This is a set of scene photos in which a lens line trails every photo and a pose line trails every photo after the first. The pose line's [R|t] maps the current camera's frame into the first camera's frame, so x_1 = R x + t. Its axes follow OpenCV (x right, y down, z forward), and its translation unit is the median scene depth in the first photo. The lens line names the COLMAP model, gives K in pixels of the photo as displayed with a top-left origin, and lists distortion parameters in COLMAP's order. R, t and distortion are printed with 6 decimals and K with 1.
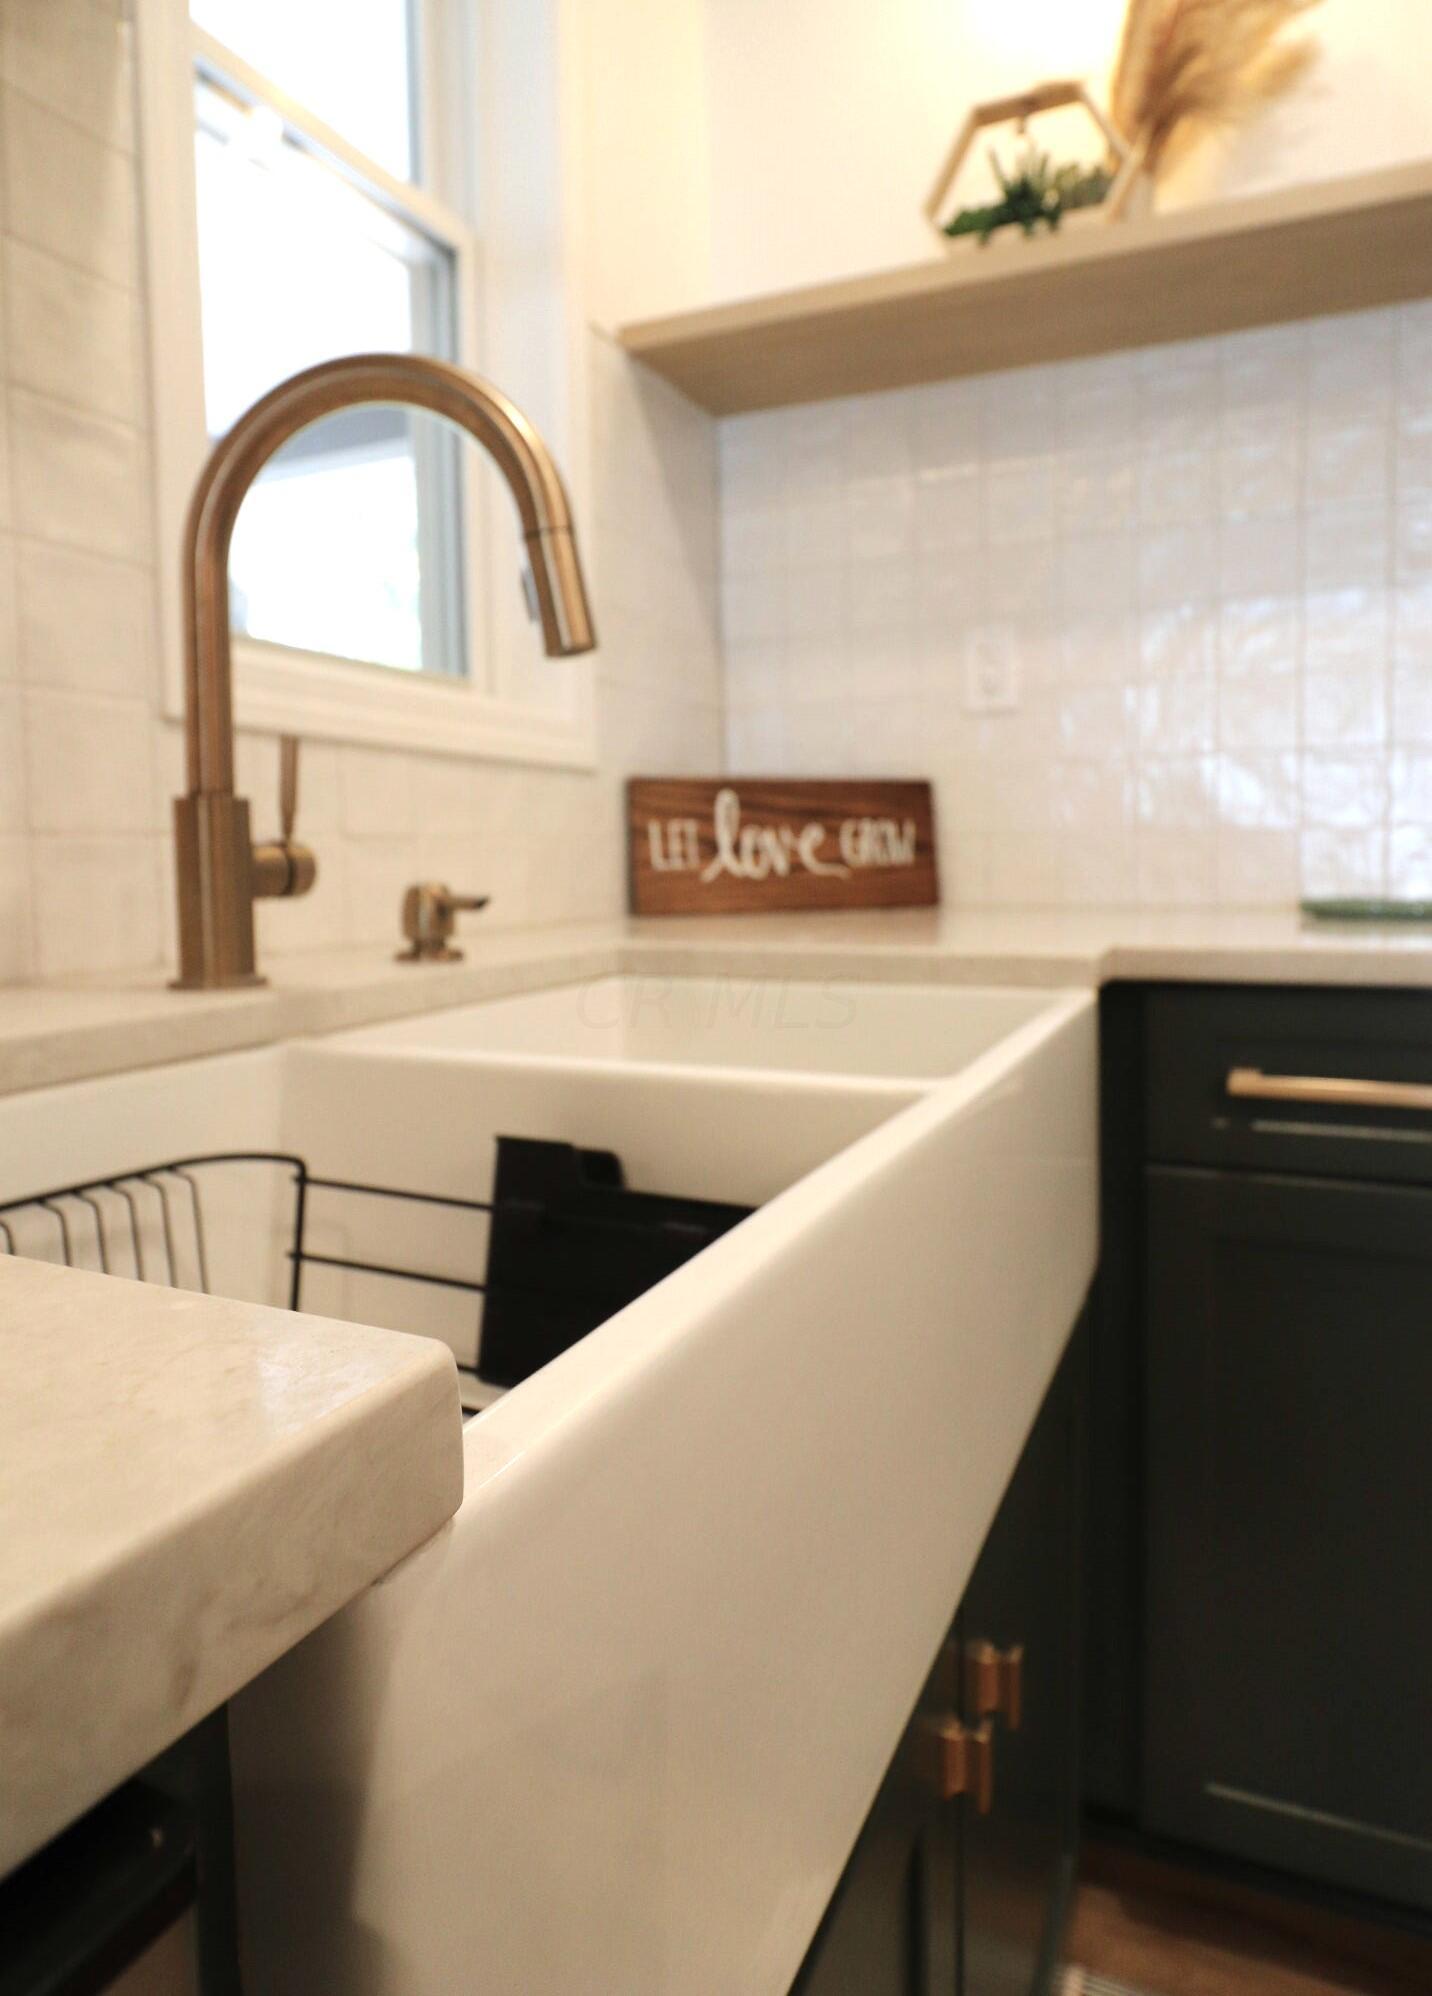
lens RADIAL K [[1192.7, 0, 723.7], [0, 1192.7, 941.9], [0, 0, 1]] dist [-0.000247, -0.000820]
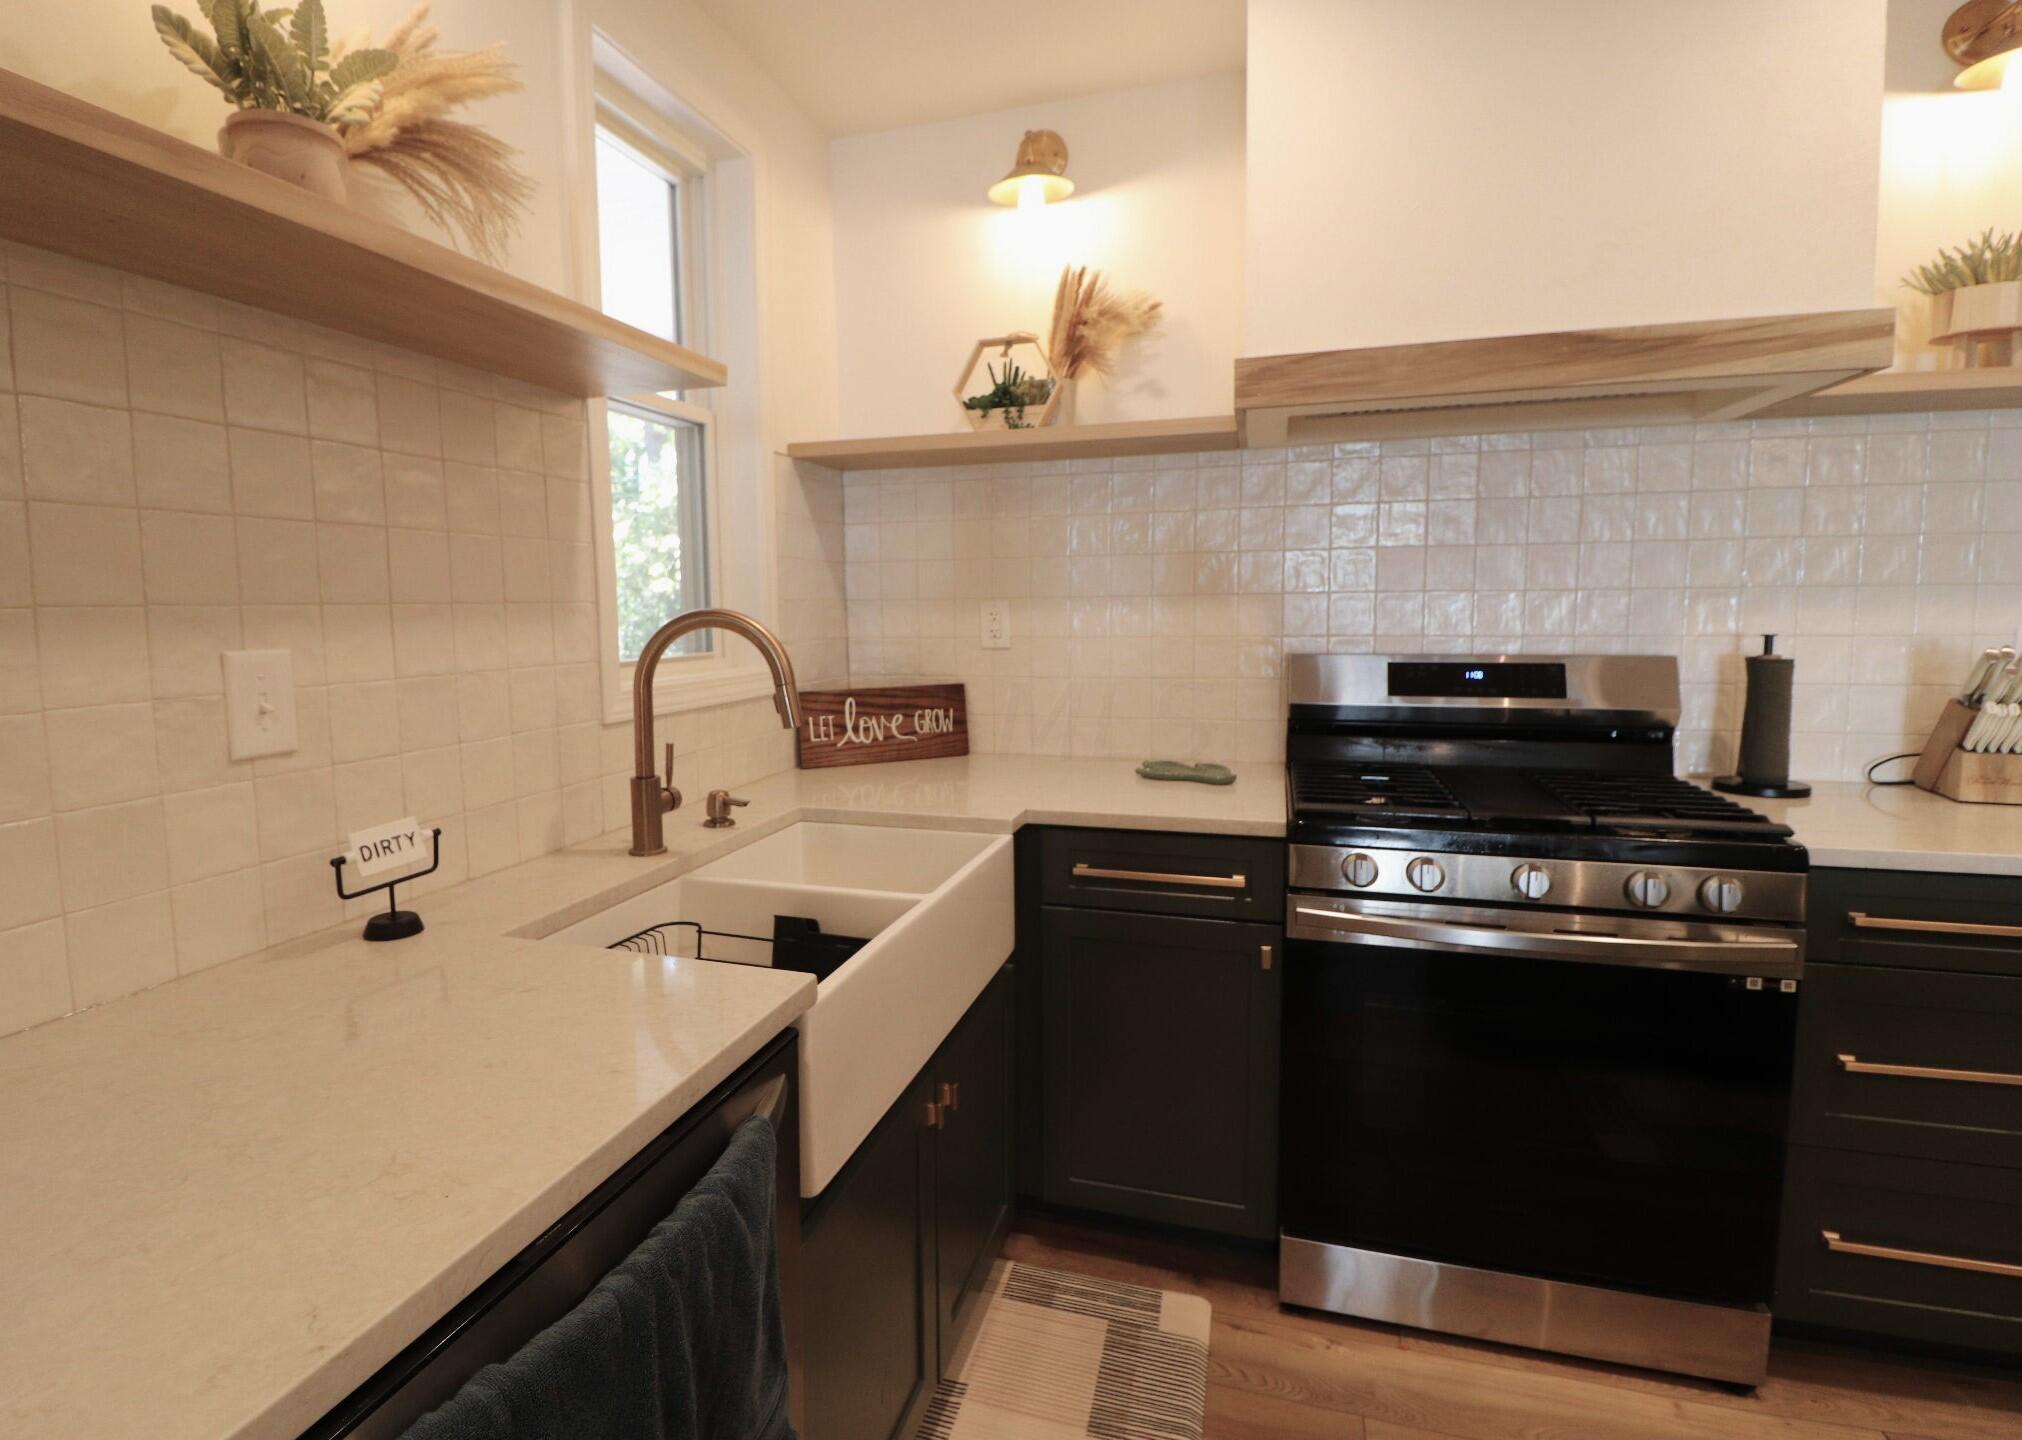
lens RADIAL K [[1013.9, 0, 945.9], [0, 1013.9, 711.1], [0, 0, 1]] dist [0.000162, -0.000306]
pose [[0.994762, -0.007473, 0.101942, -0.010892], [0.003884, 0.999367, 0.035362, -0.174295], [-0.102142, -0.034780, 0.994162, -0.610931]]
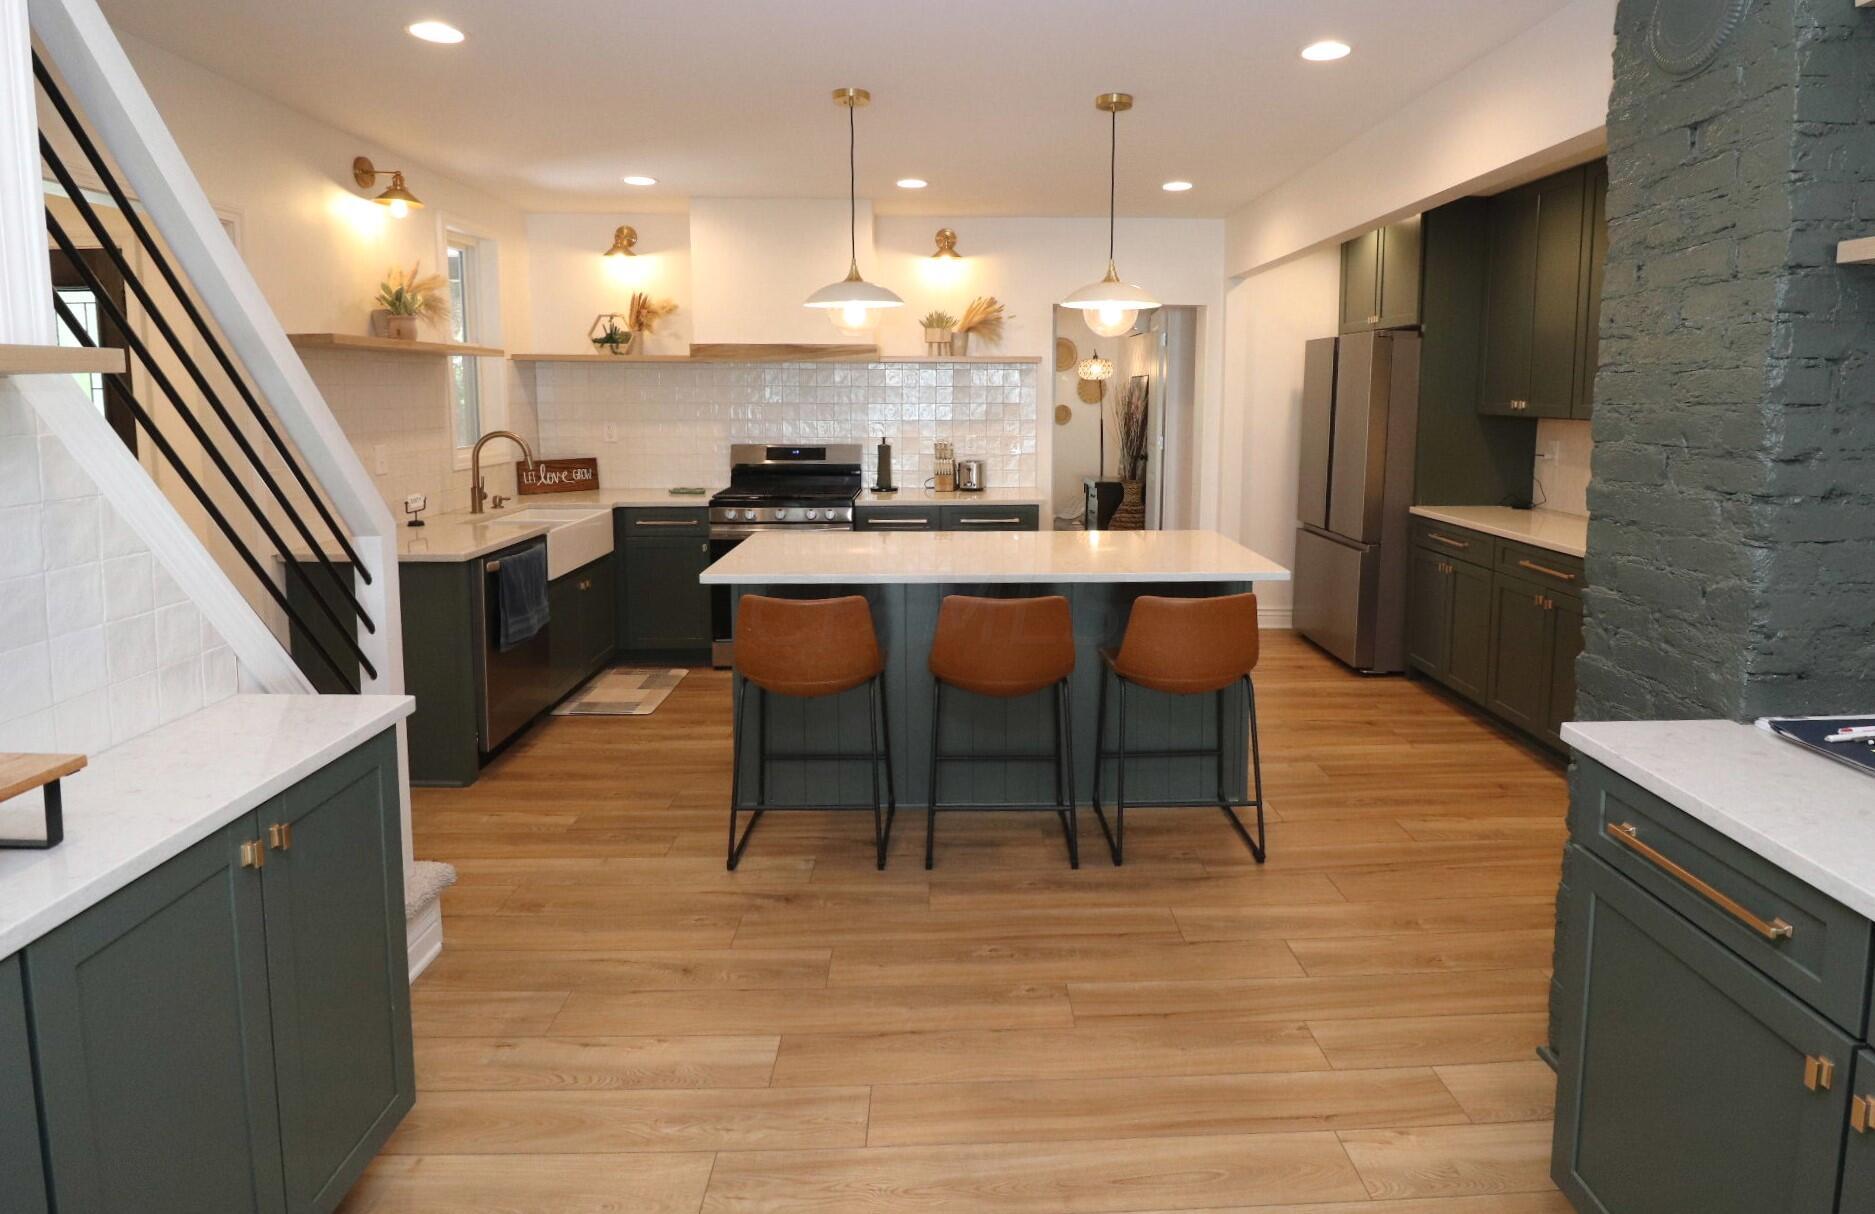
lens RADIAL K [[1019.3, 0, 993.2], [0, 1019.3, 494.8], [0, 0, 1]] dist [-0.001873, -0.000407]
pose [[0.891304, -0.028213, 0.452527, -0.228140], [0.014068, 0.999302, 0.034593, -0.130227], [-0.453187, -0.024467, 0.891080, -3.173318]]
